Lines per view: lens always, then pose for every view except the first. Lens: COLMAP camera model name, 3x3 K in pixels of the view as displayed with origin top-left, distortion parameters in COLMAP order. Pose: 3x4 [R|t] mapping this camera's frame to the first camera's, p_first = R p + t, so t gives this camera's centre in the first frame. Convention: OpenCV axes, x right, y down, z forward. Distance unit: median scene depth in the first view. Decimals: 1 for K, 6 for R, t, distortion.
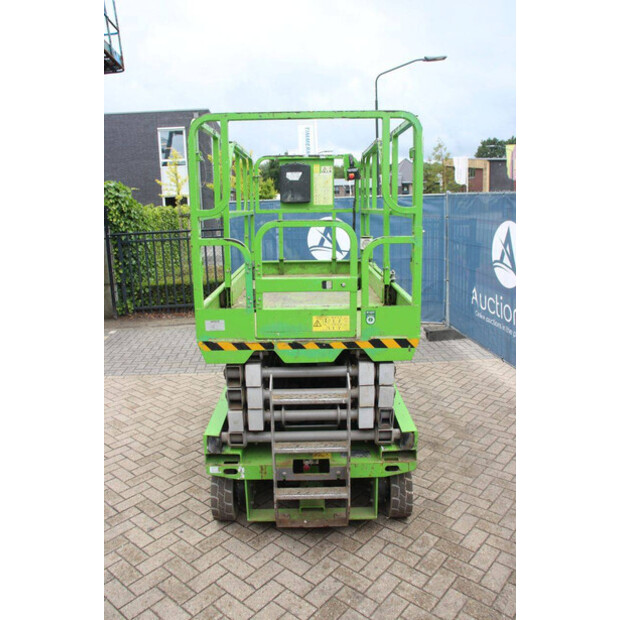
lens RADIAL K [[509.6, 0, 310.0], [0, 509.6, 310.0], [0, 0, 1]] dist [-0.173911, 0.155615]
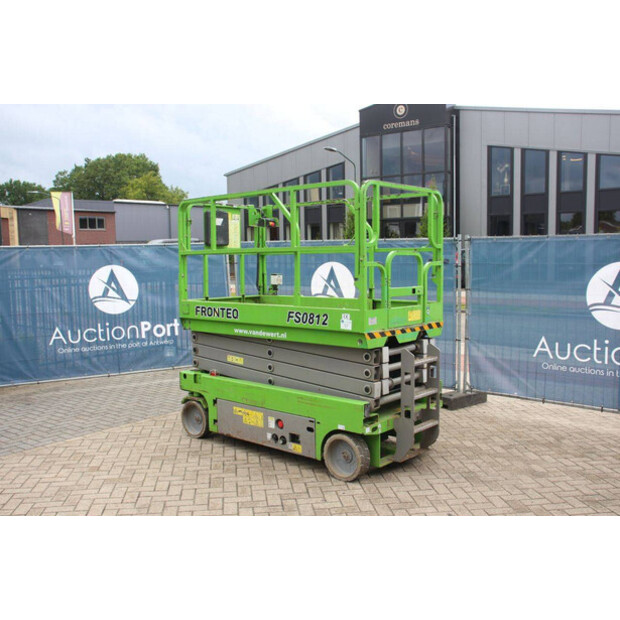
lens RADIAL K [[627.1, 0, 310.0], [0, 627.1, 310.0], [0, 0, 1]] dist [-0.076639, 0.032807]
pose [[0.667664, -0.049943, 0.742786, -1.596796], [0.150425, 0.986217, -0.068901, 0.093194], [-0.729107, 0.157736, 0.665975, -0.075475]]
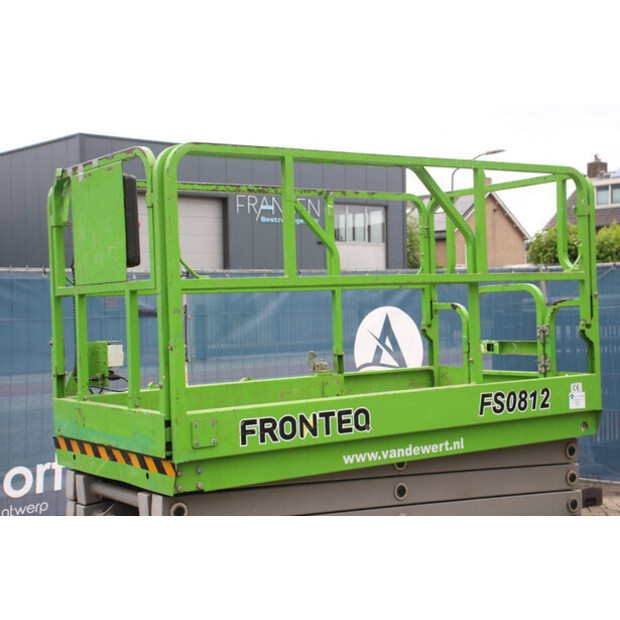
lens RADIAL K [[1037.2, 0, 310.0], [0, 1037.2, 310.0], [0, 0, 1]] dist [0.129736, 0.296046]
pose [[-0.564322, 0.029097, 0.825042, -1.452250], [0.206543, 0.972572, 0.106974, -0.411955], [-0.799300, 0.230775, -0.554853, 2.362713]]
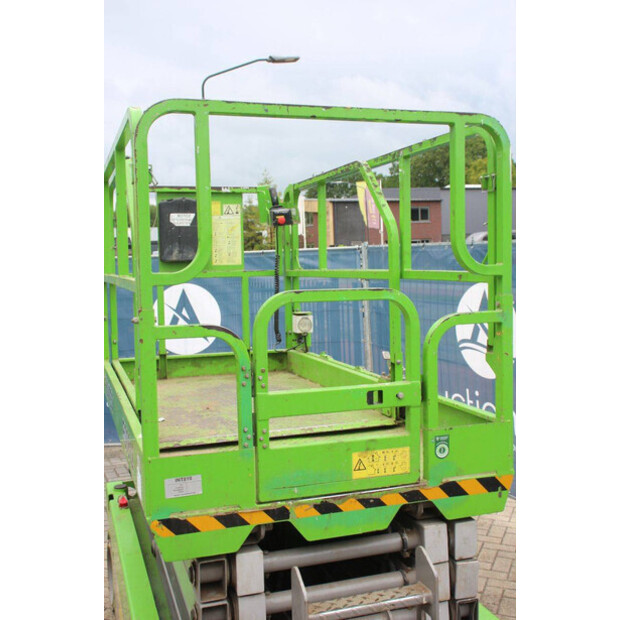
lens RADIAL K [[731.4, 0, 310.0], [0, 731.4, 310.0], [0, 0, 1]] dist [-0.005434, 0.061876]
pose [[0.949073, -0.026452, 0.313944, -0.288394], [0.071258, 0.988670, -0.132114, -0.040826], [-0.306892, 0.147757, 0.940205, 0.199184]]
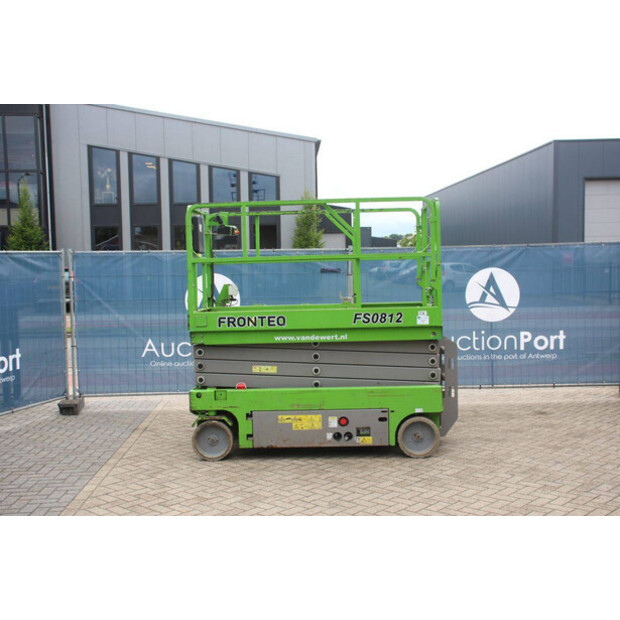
lens RADIAL K [[763.8, 0, 310.0], [0, 763.8, 310.0], [0, 0, 1]] dist [-0.013677, 0.016059]
pose [[0.036970, -0.033182, 0.998765, -2.734378], [0.224734, 0.974124, 0.024045, -0.148638], [-0.973719, 0.223567, 0.043471, 1.276320]]
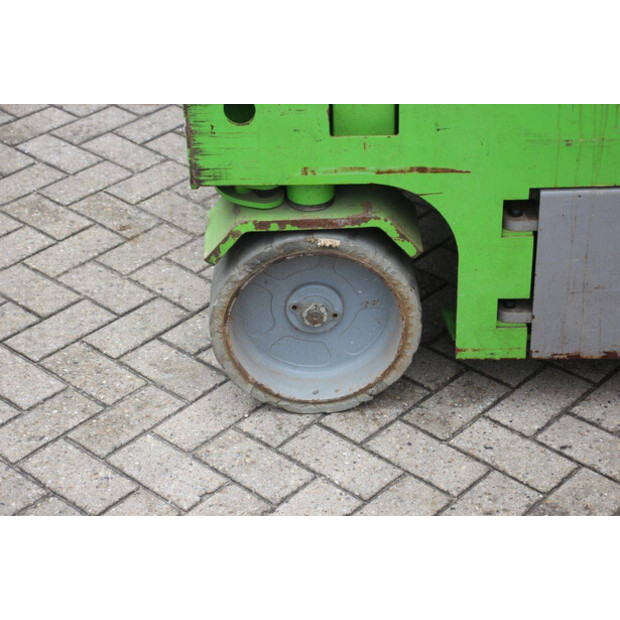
lens RADIAL K [[1465.9, 0, 310.0], [0, 1465.9, 310.0], [0, 0, 1]] dist [0.411034, 0.098850]
pose [[0.031816, -0.532450, 0.845864, -1.010941], [0.232126, 0.827089, 0.511900, -0.228155], [-0.972165, 0.180060, 0.149910, 1.662099]]
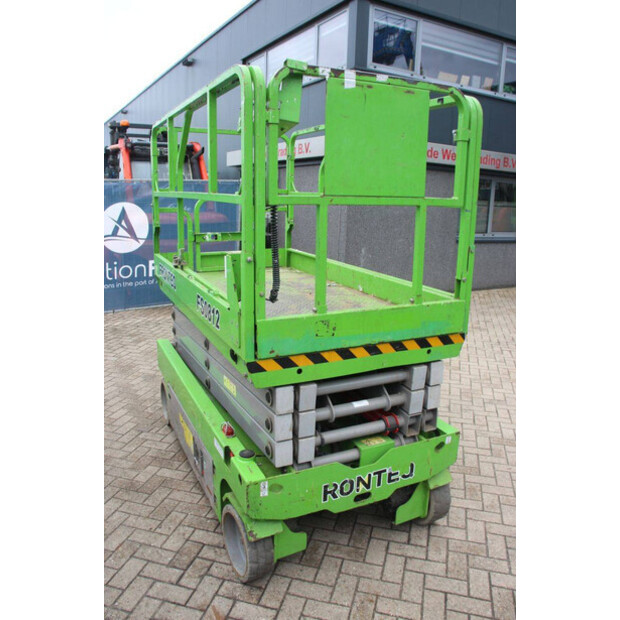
lens RADIAL K [[509.6, 0, 310.0], [0, 509.6, 310.0], [0, 0, 1]] dist [-0.173911, 0.155615]
pose [[-0.903361, 0.096991, -0.417769, 0.425901], [-0.091817, 0.907772, 0.409292, -0.499937], [0.418937, 0.408096, -0.811141, 2.409261]]
